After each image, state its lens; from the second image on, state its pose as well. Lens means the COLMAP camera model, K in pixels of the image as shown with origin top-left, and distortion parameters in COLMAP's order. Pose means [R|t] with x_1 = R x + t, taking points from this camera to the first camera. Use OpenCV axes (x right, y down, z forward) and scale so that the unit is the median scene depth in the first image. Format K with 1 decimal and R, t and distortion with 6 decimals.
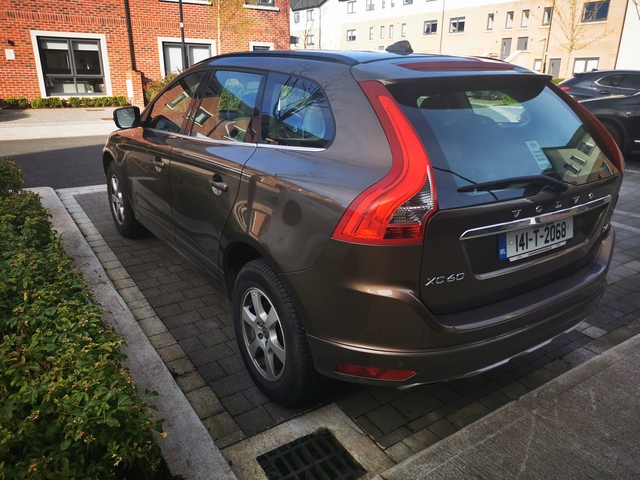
lens RADIAL K [[497.9, 0, 320.0], [0, 497.9, 240.0], [0, 0, 1]] dist [-0.004380, 0.000340]
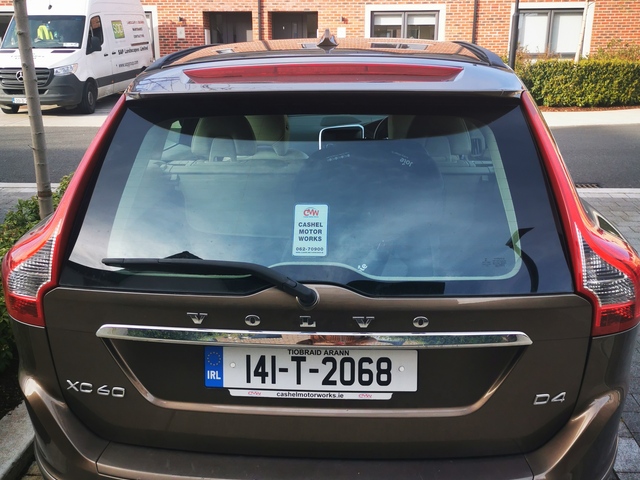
lens RADIAL K [[641.0, 0, 320.0], [0, 641.0, 240.0], [0, 0, 1]] dist [0.012844, -0.000511]
pose [[0.786529, 0.159809, -0.596518, 0.836471], [-0.177662, 0.983656, 0.029271, -0.170403], [0.591447, 0.082956, 0.802066, 0.396867]]
